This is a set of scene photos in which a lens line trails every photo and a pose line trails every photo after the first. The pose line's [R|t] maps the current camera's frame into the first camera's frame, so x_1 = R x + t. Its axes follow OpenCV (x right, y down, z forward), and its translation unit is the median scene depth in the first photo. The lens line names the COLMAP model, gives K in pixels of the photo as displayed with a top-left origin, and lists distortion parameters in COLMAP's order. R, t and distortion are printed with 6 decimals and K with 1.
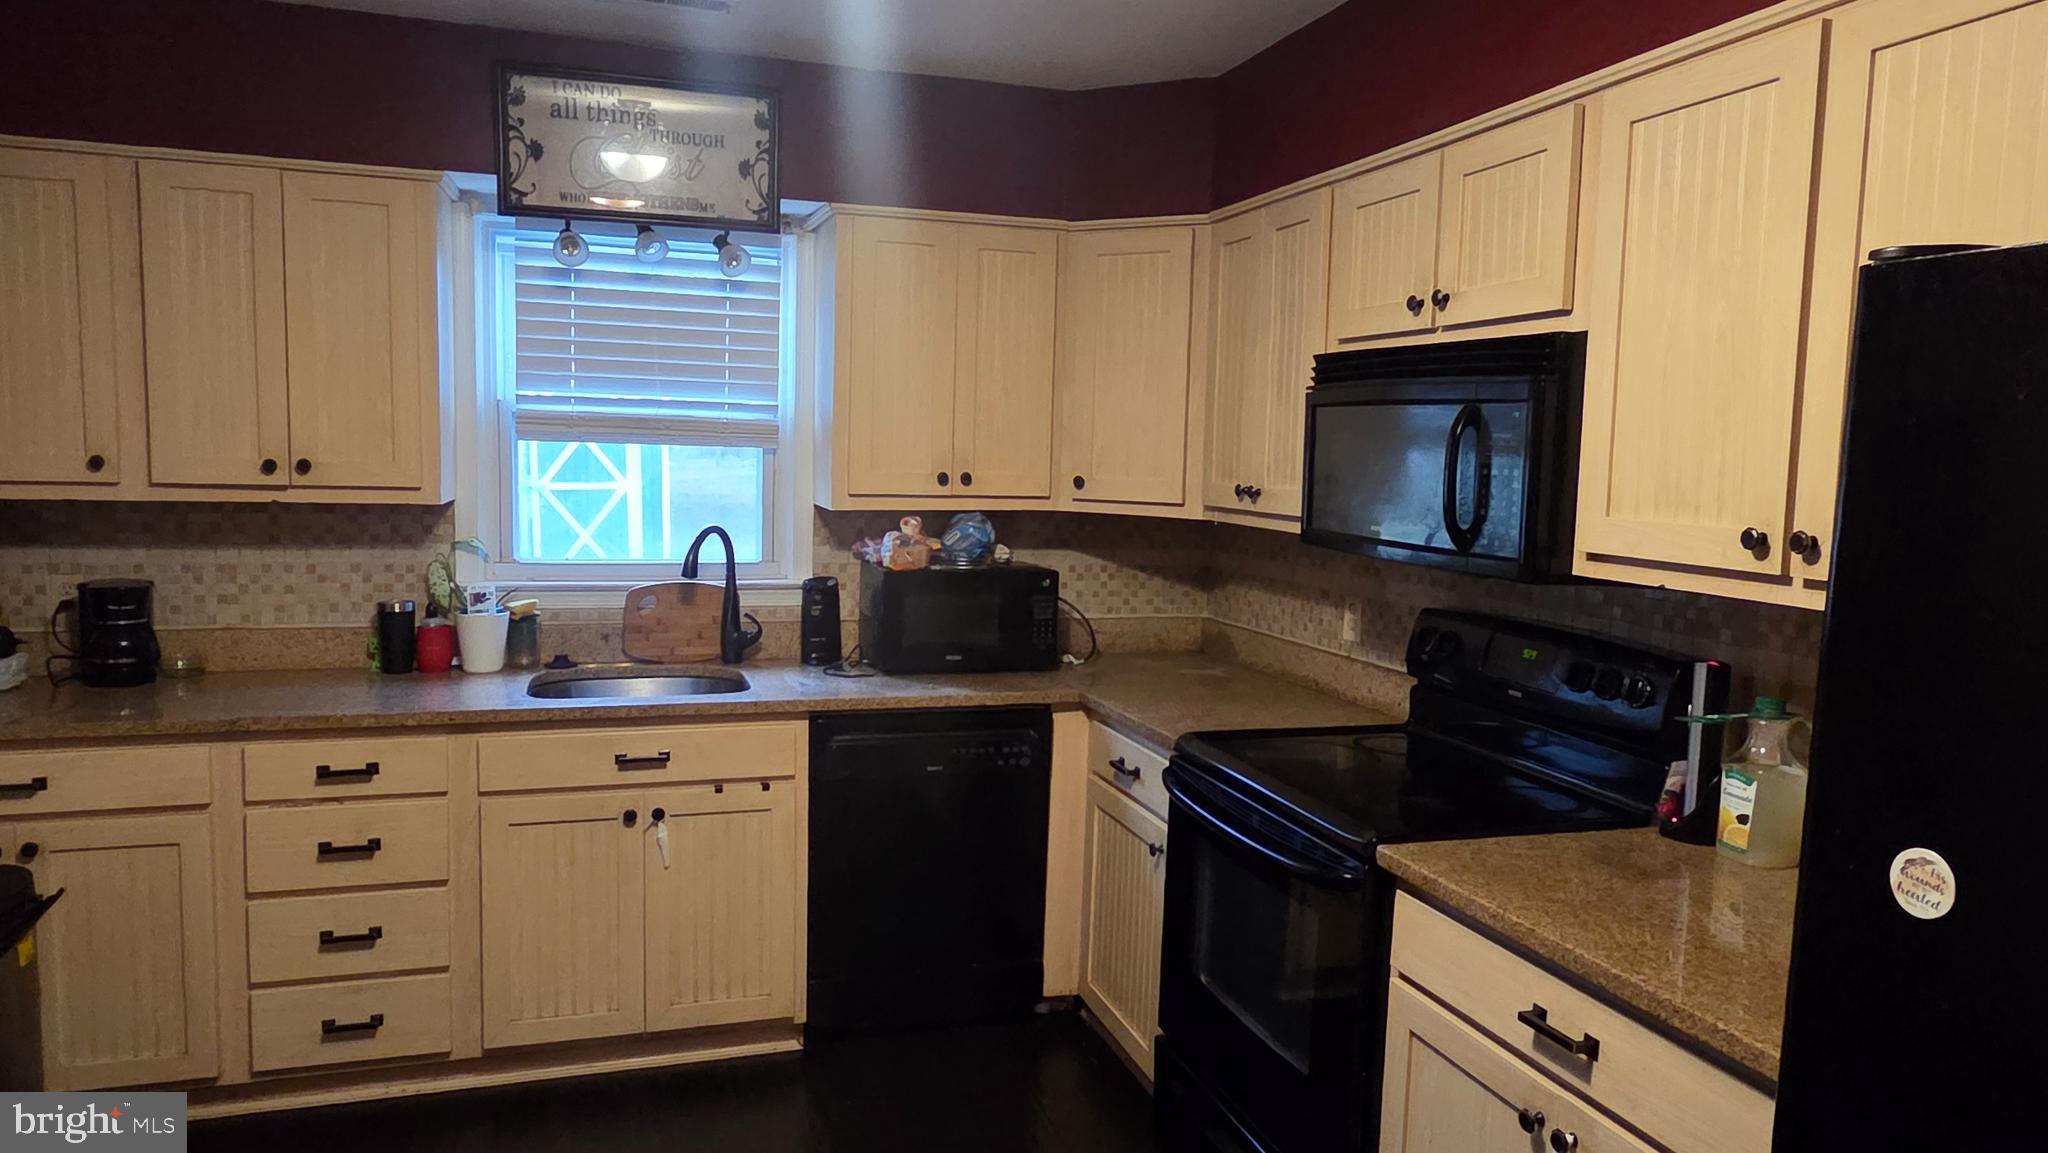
lens RADIAL K [[1336.6, 0, 1032.4], [0, 1336.6, 574.0], [0, 0, 1]] dist [0.002728, -0.002295]
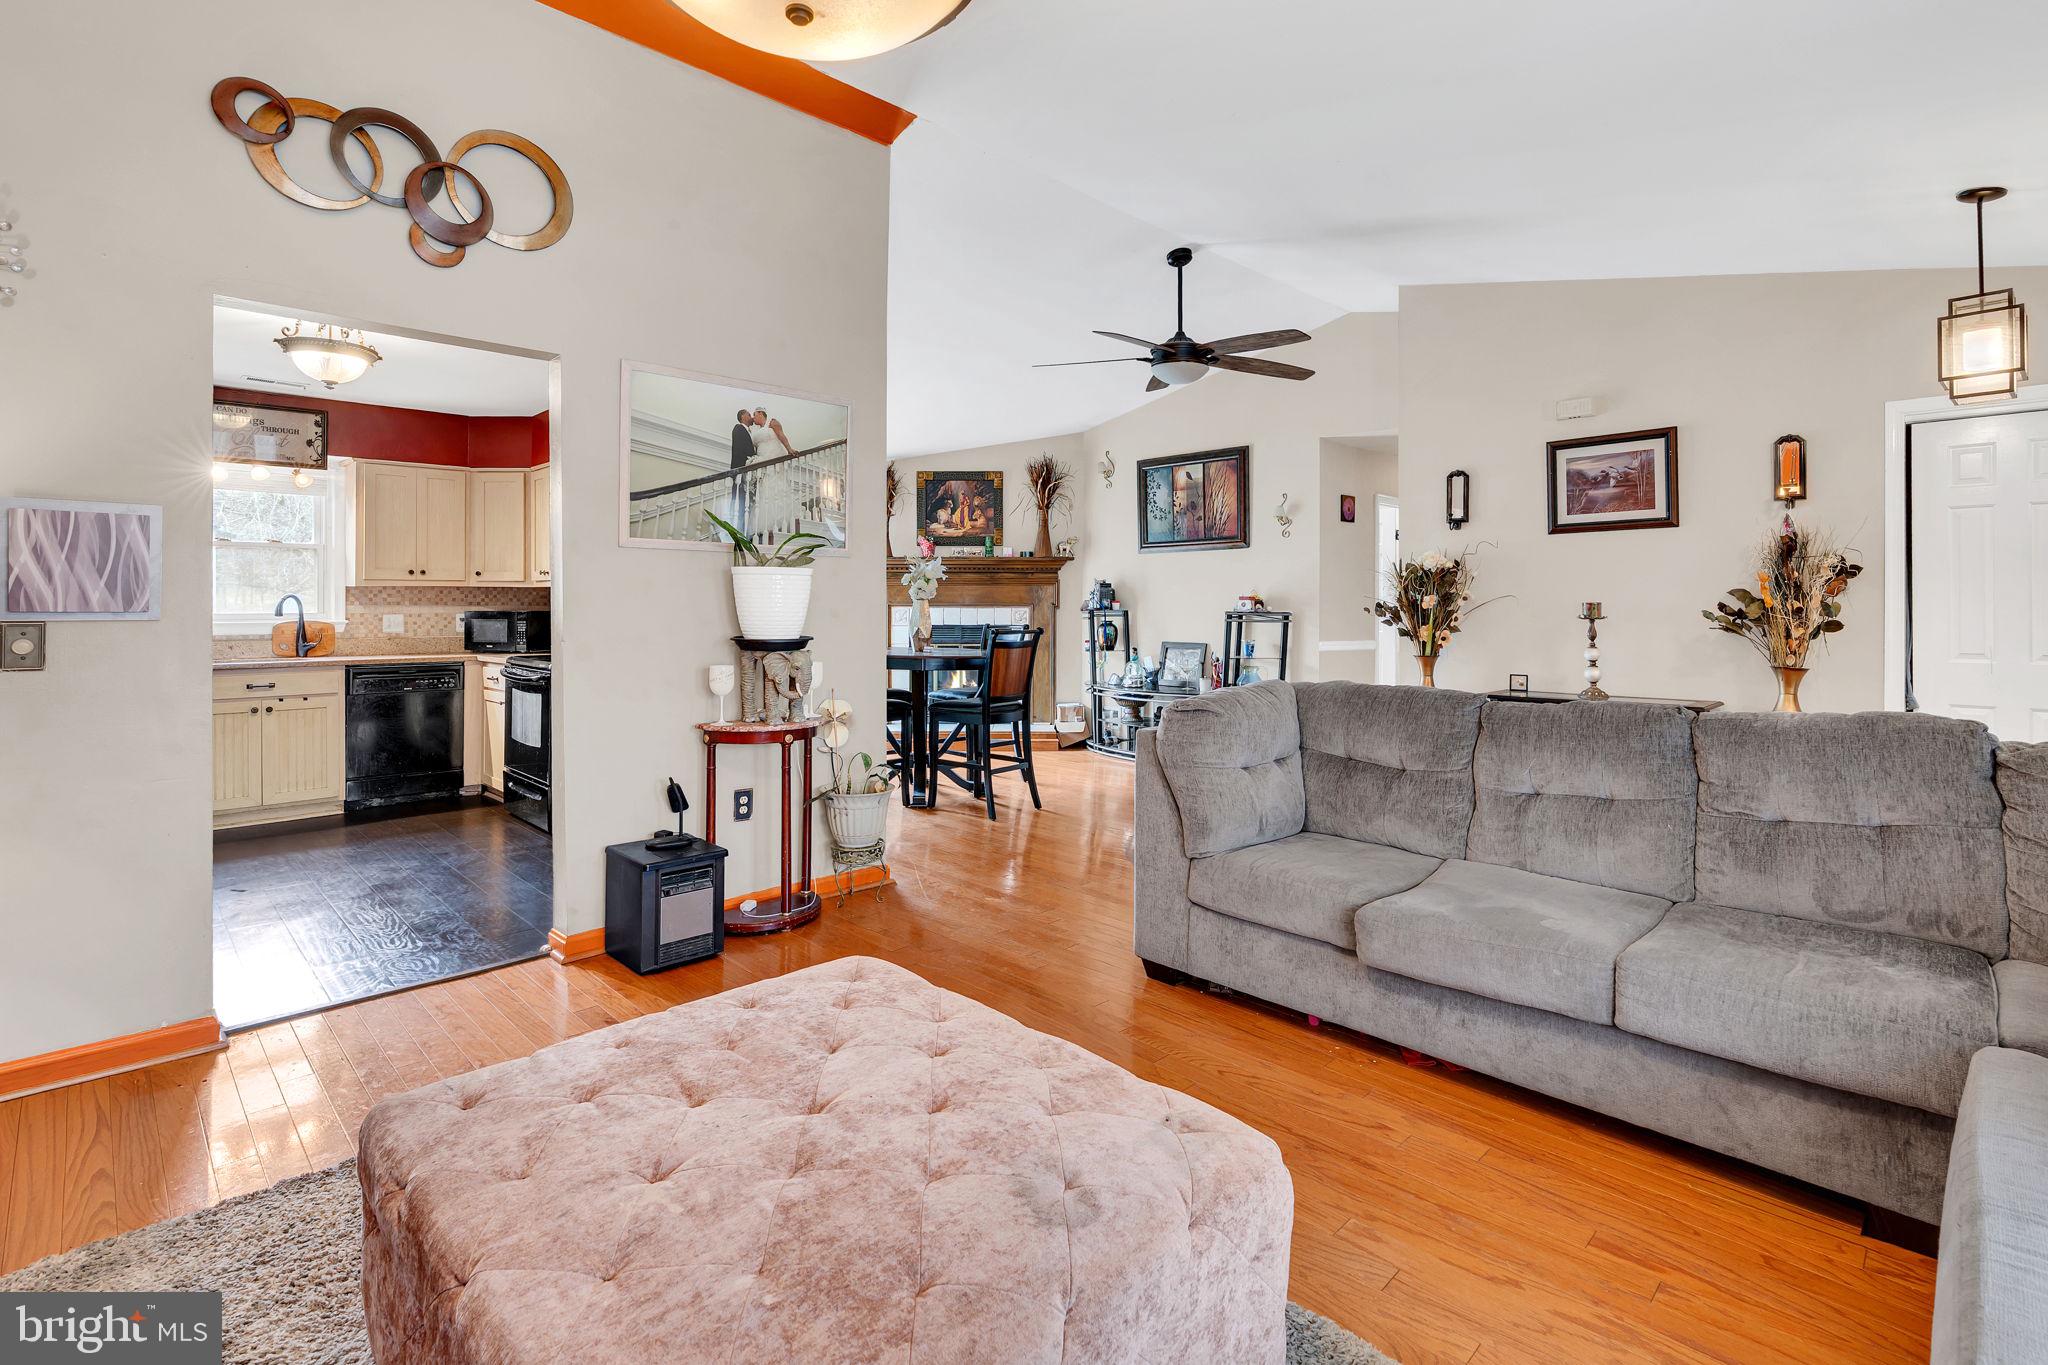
lens RADIAL K [[959.1, 0, 1030.4], [0, 959.1, 600.9], [0, 0, 1]] dist [-0.000493, -0.000030]
pose [[0.892818, -0.025826, 0.449677, 0.167429], [0.066451, 0.994983, -0.074793, 0.203876], [-0.445489, 0.096658, 0.890054, -1.139167]]
